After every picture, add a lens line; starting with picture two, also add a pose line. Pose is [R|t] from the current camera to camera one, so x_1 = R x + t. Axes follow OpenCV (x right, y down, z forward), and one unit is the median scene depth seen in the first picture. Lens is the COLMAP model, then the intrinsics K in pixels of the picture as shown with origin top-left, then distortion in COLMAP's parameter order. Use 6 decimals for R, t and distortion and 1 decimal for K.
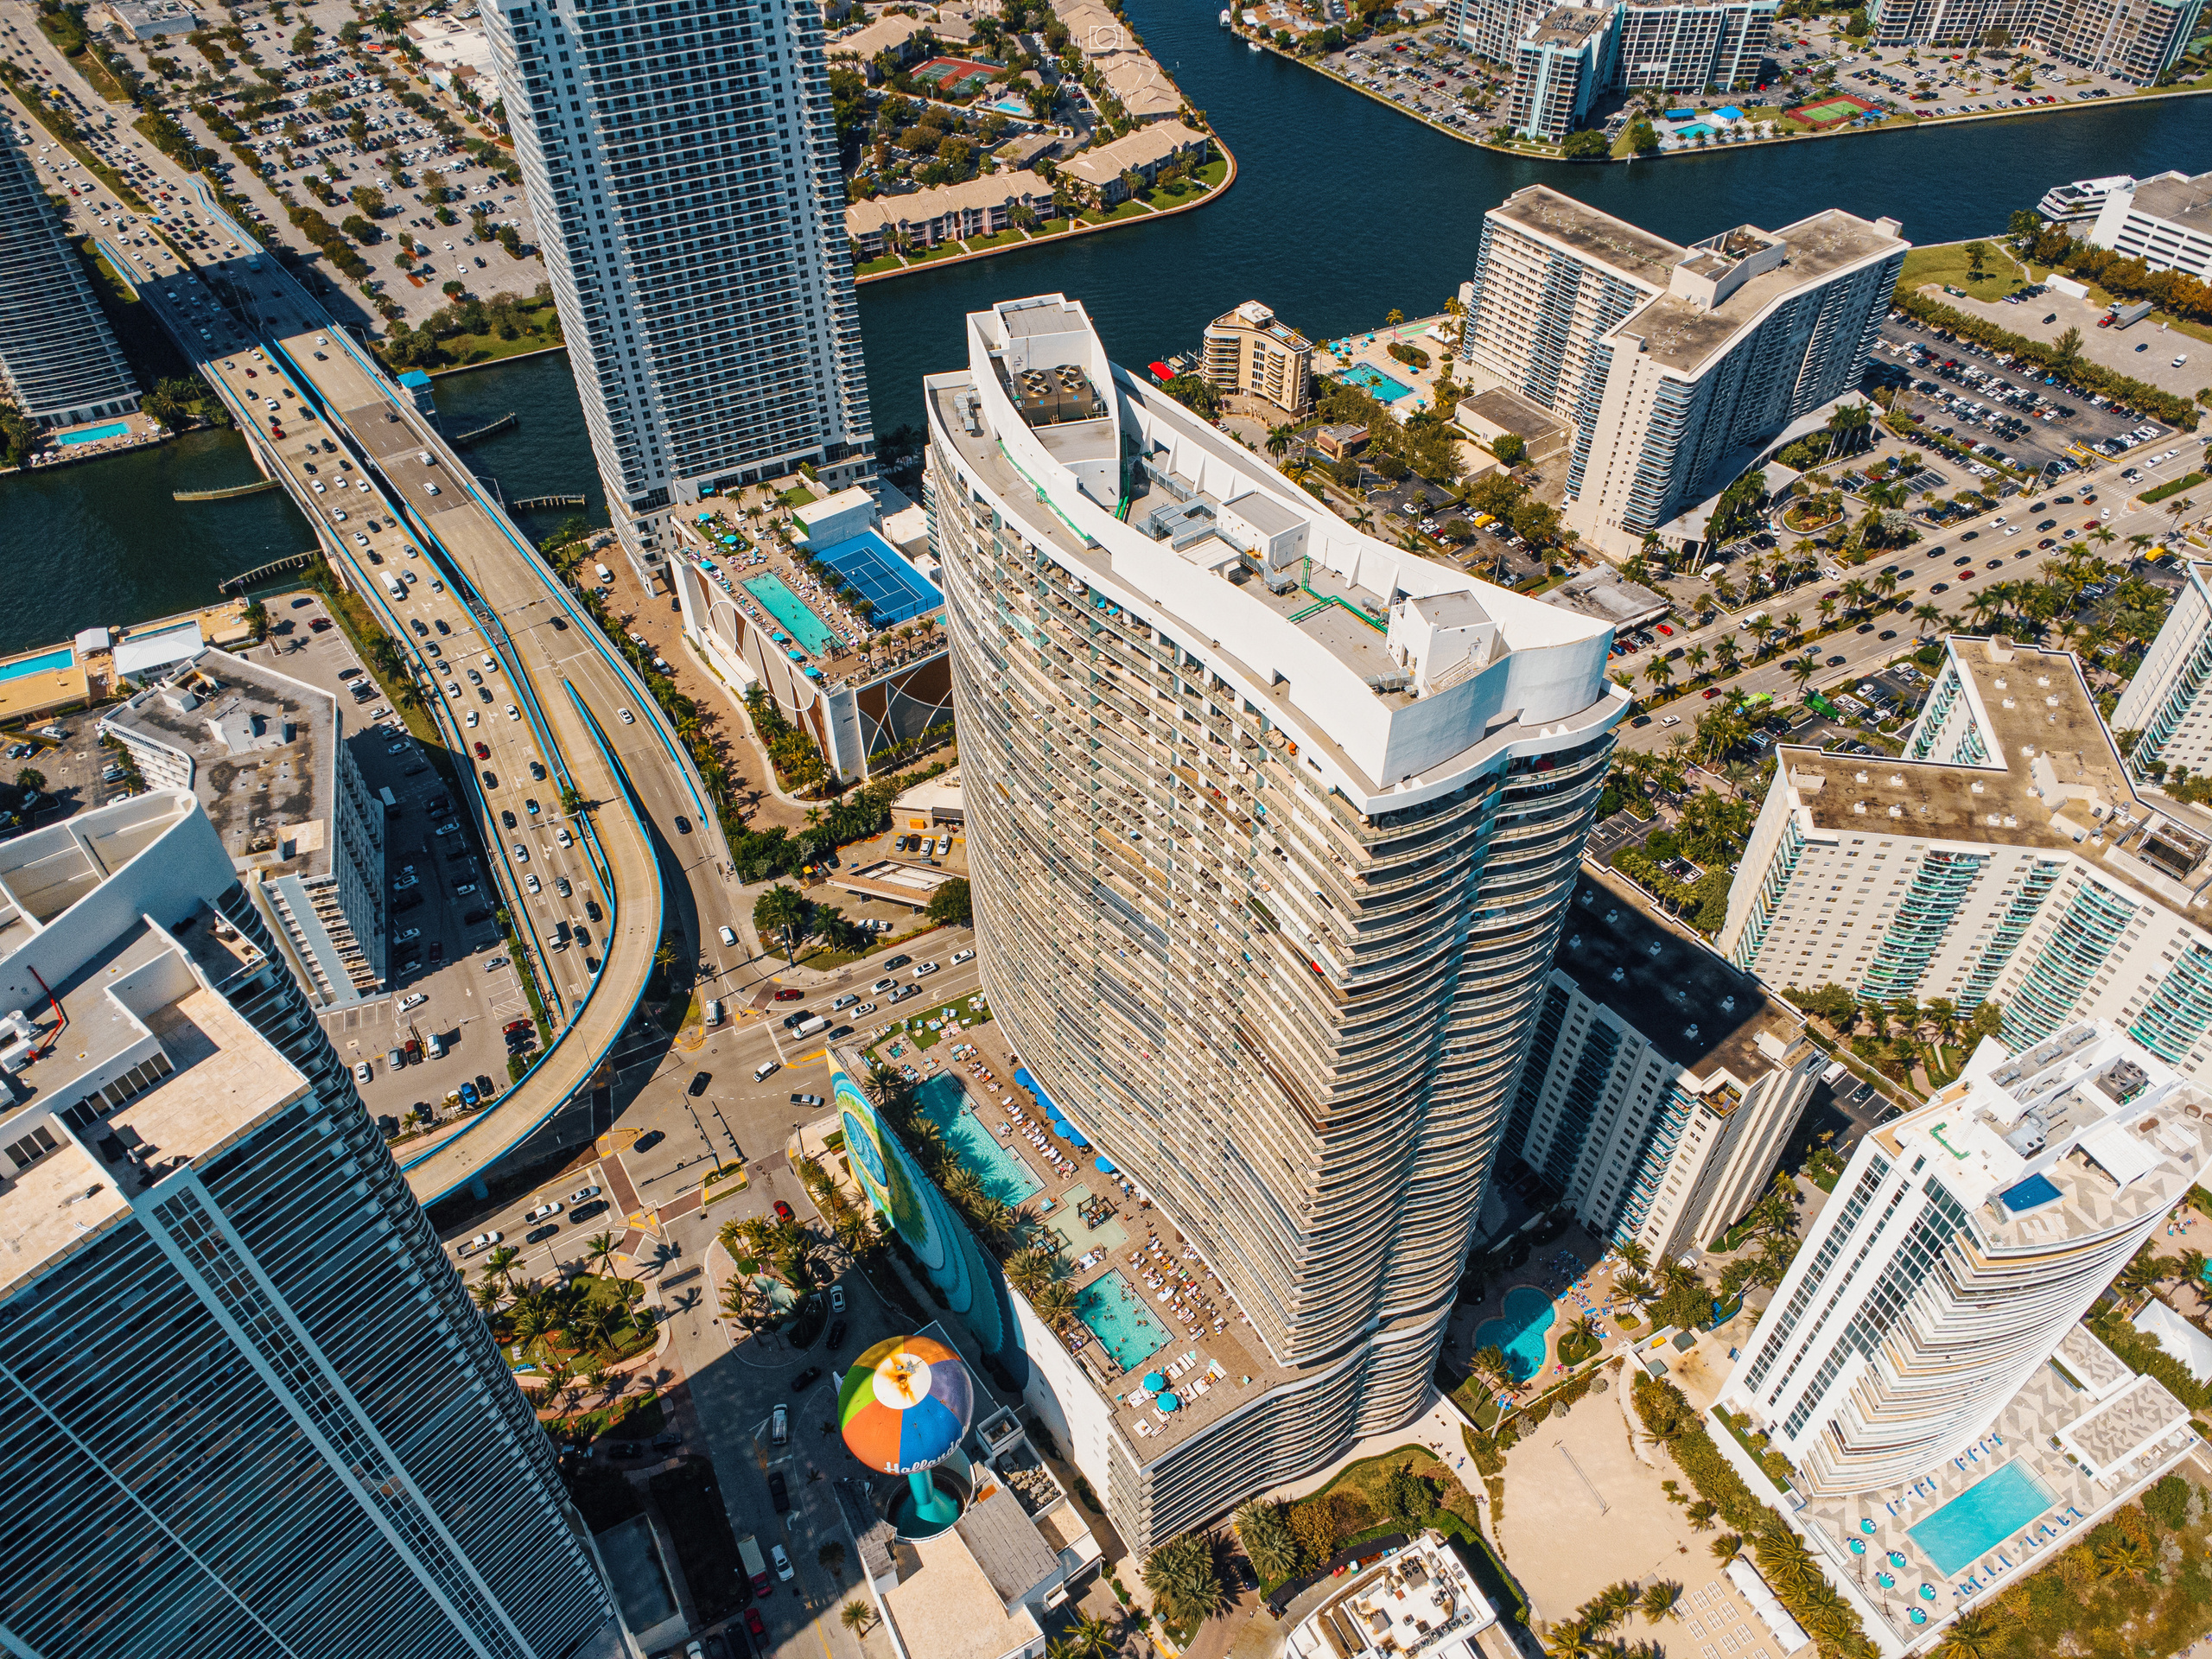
lens RADIAL K [[1603.1, 0, 1106.0], [0, 1603.1, 829.5], [0, 0, 1]] dist [0.006300, 0.011215]
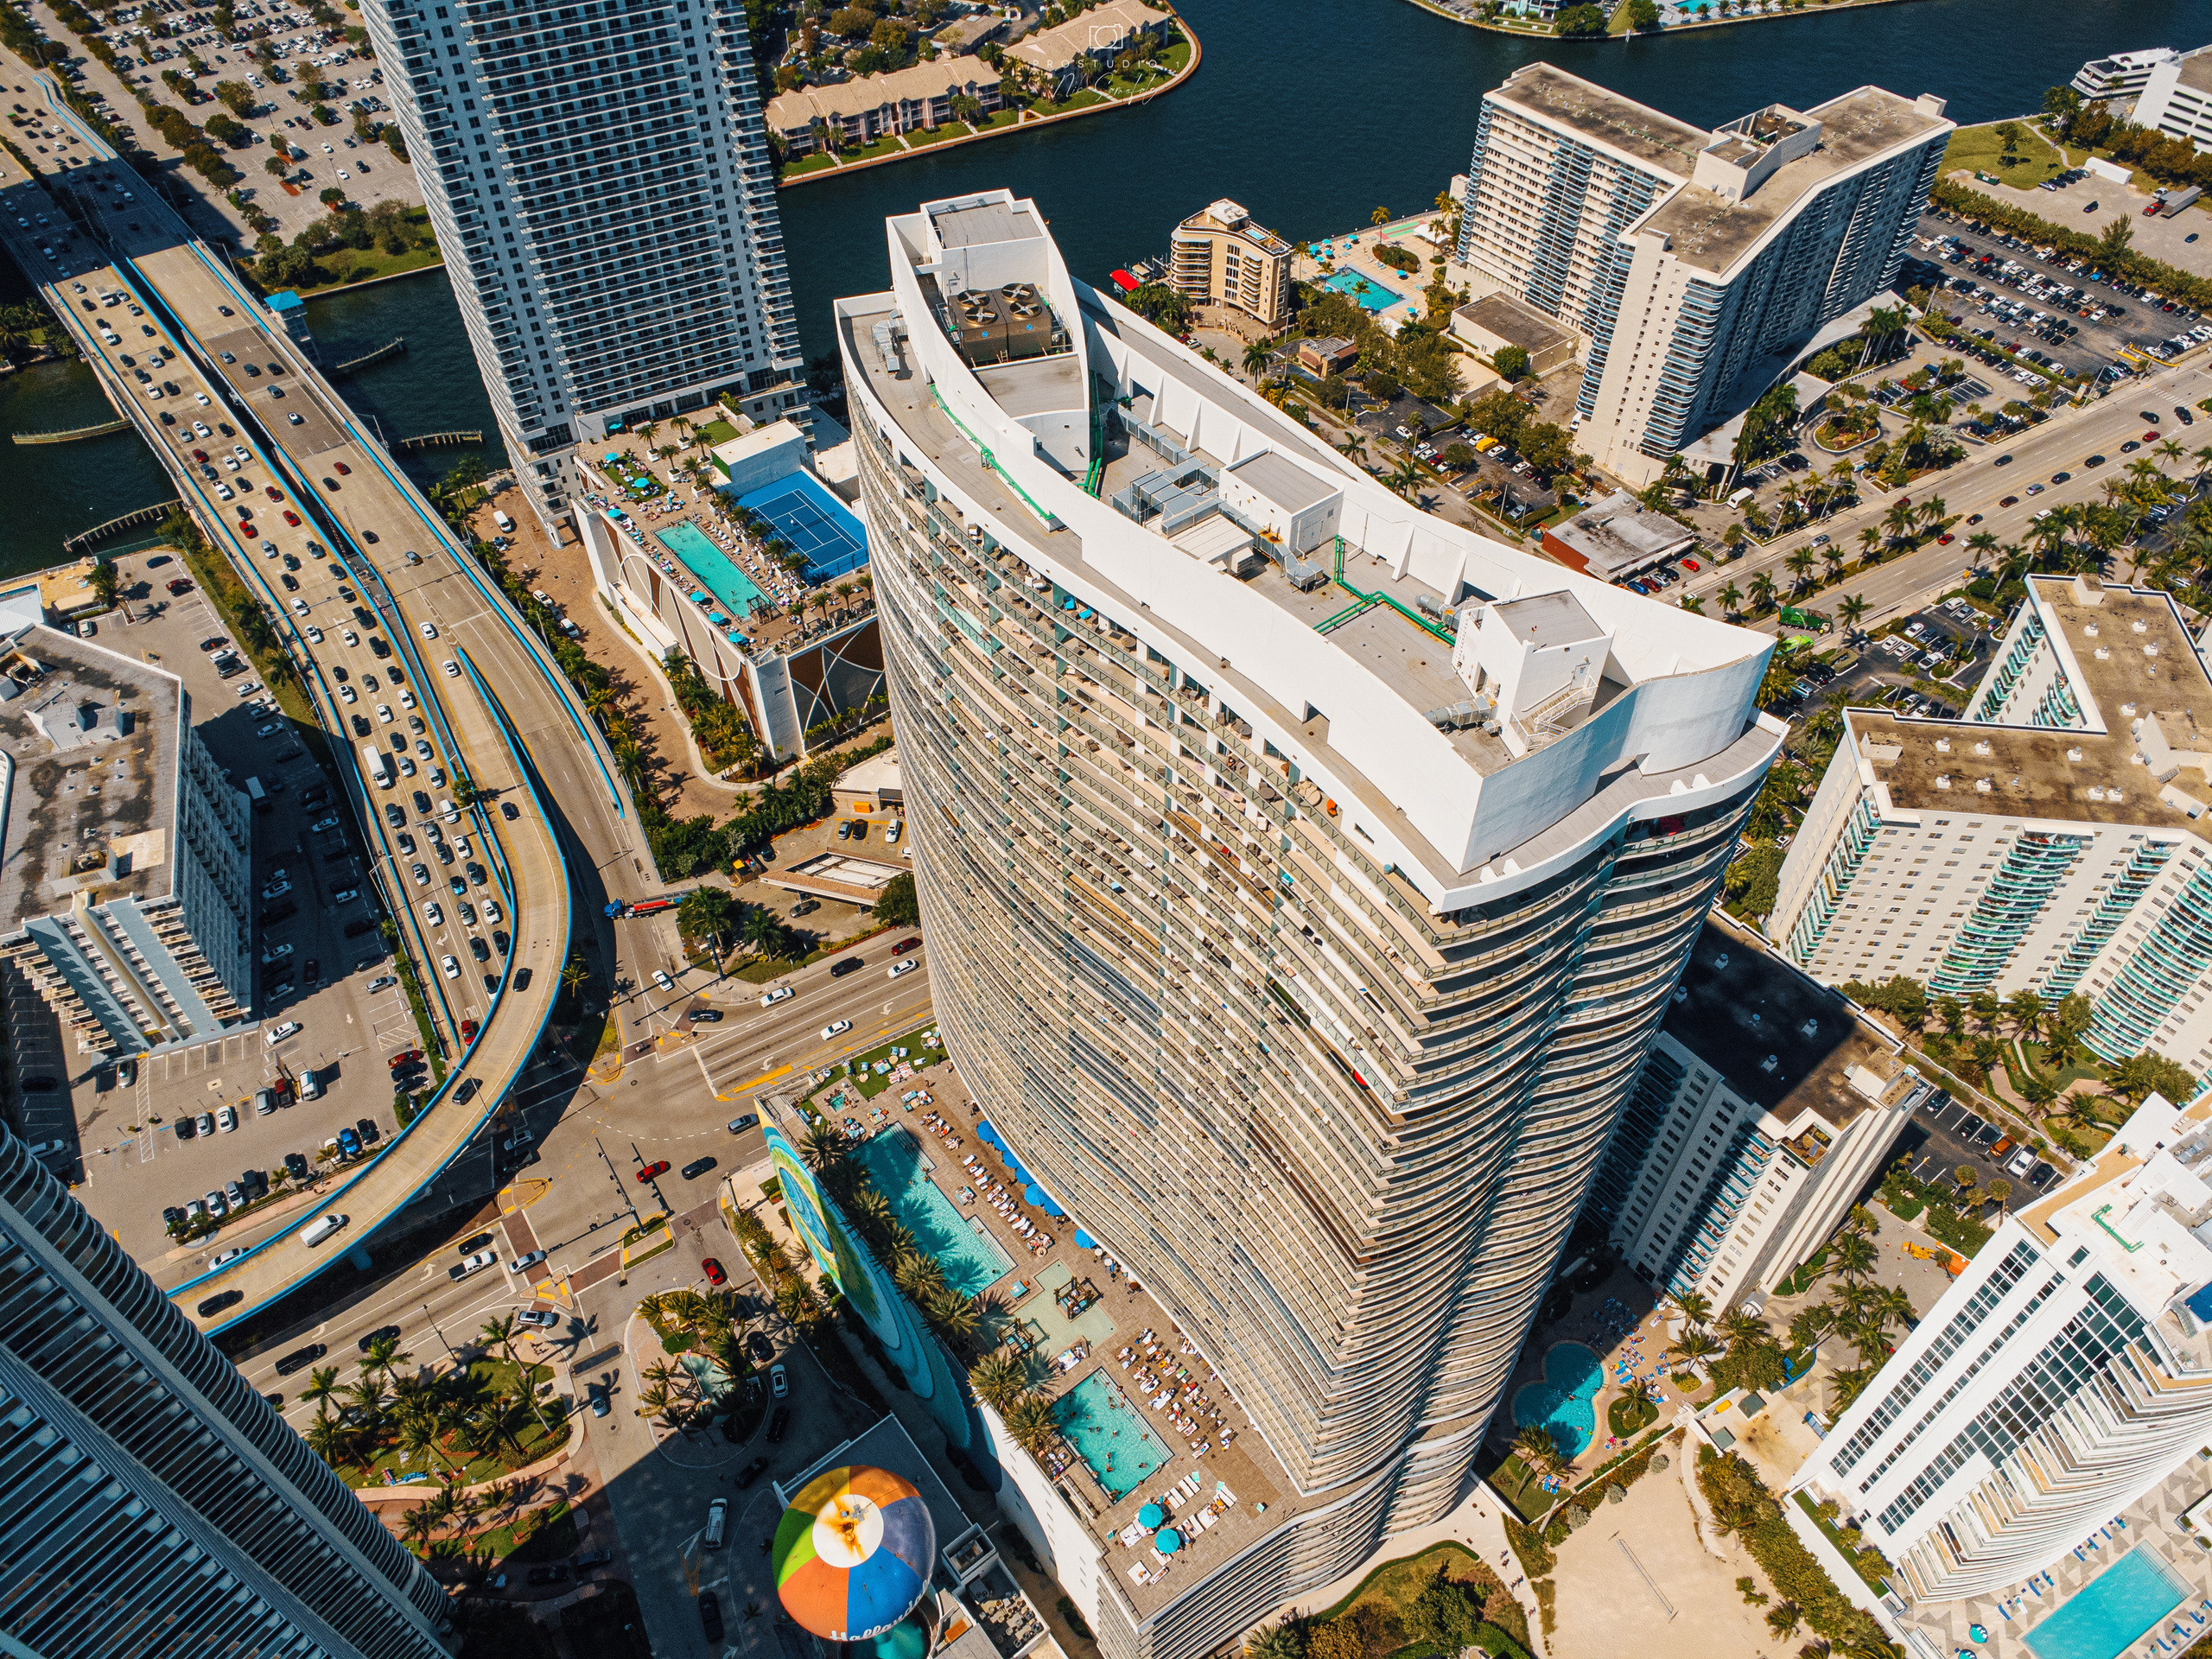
lens RADIAL K [[1596.4, 0, 1109.2], [0, 1596.4, 828.8], [0, 0, 1]] dist [0.010120, 0.003483]
pose [[0.999502, -0.022329, 0.022289, -0.001776], [0.021075, 0.998264, 0.055000, -0.041202], [-0.023478, -0.054503, 0.998238, 0.129567]]
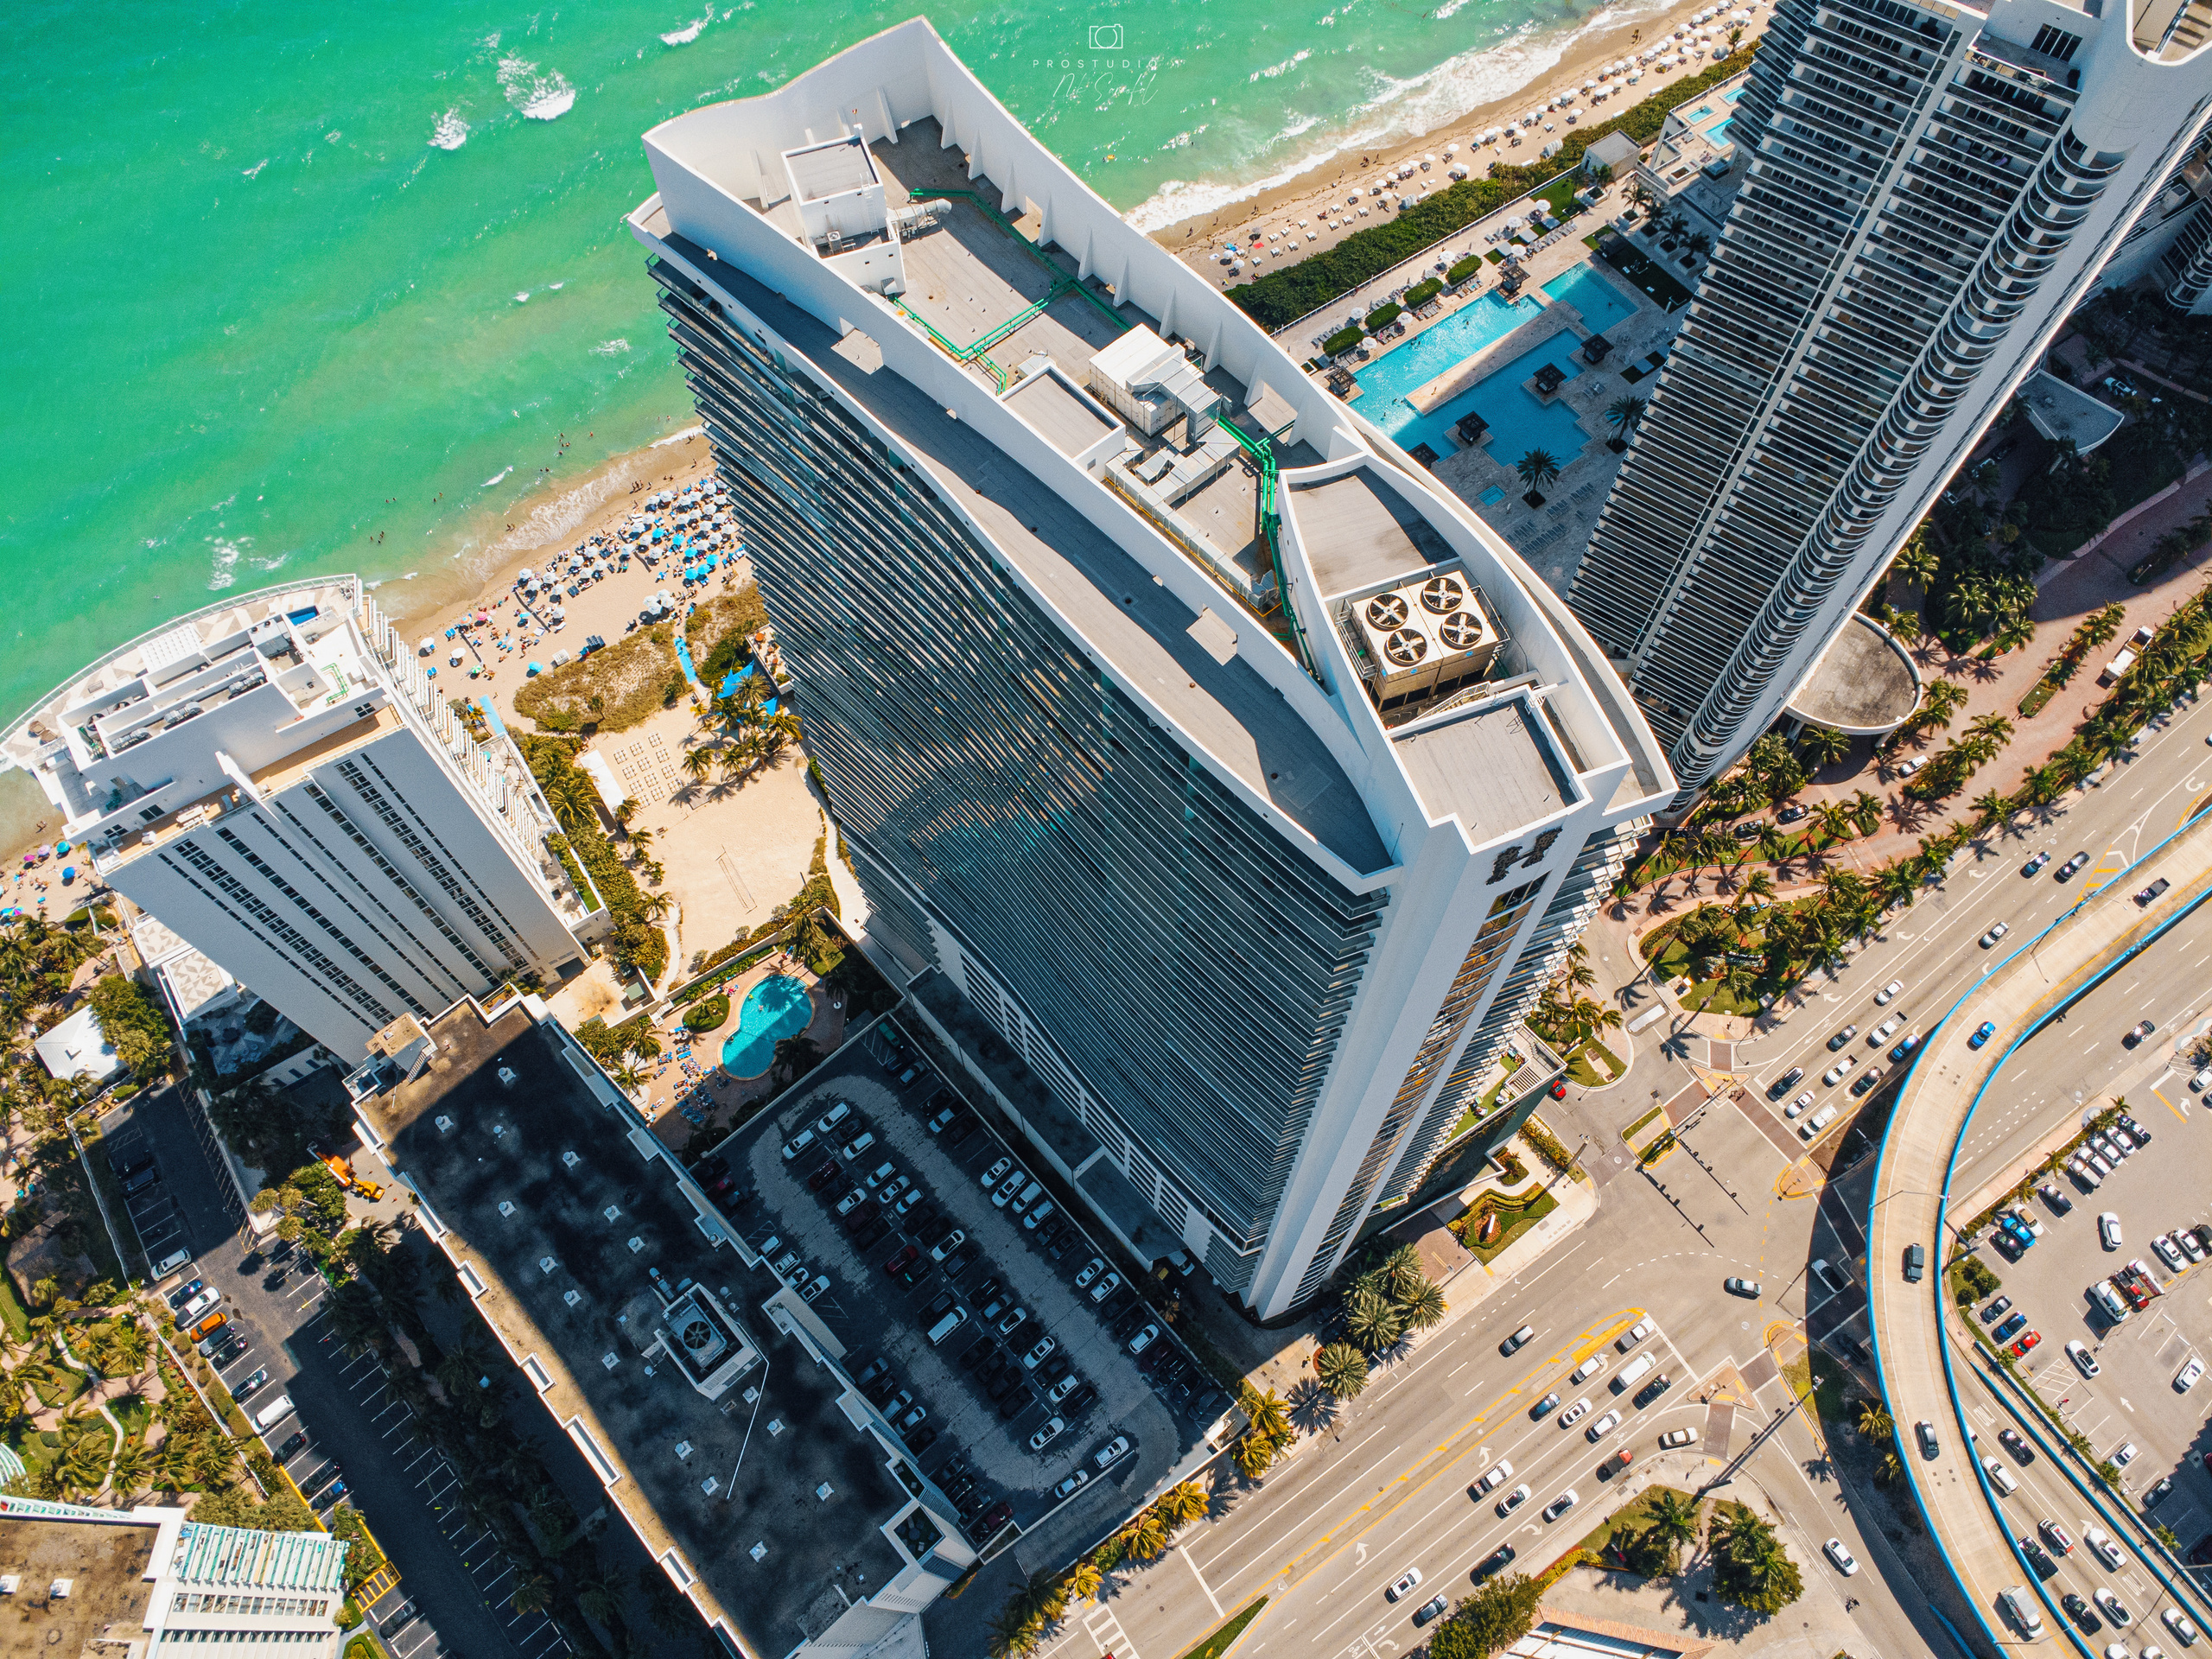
lens RADIAL K [[1596.4, 0, 1109.2], [0, 1596.4, 828.8], [0, 0, 1]] dist [0.010120, 0.003483]
pose [[-0.996343, 0.079795, -0.030541, 0.059325], [-0.053243, -0.300298, 0.952358, -0.485740], [0.066822, 0.950502, 0.303449, 0.511927]]
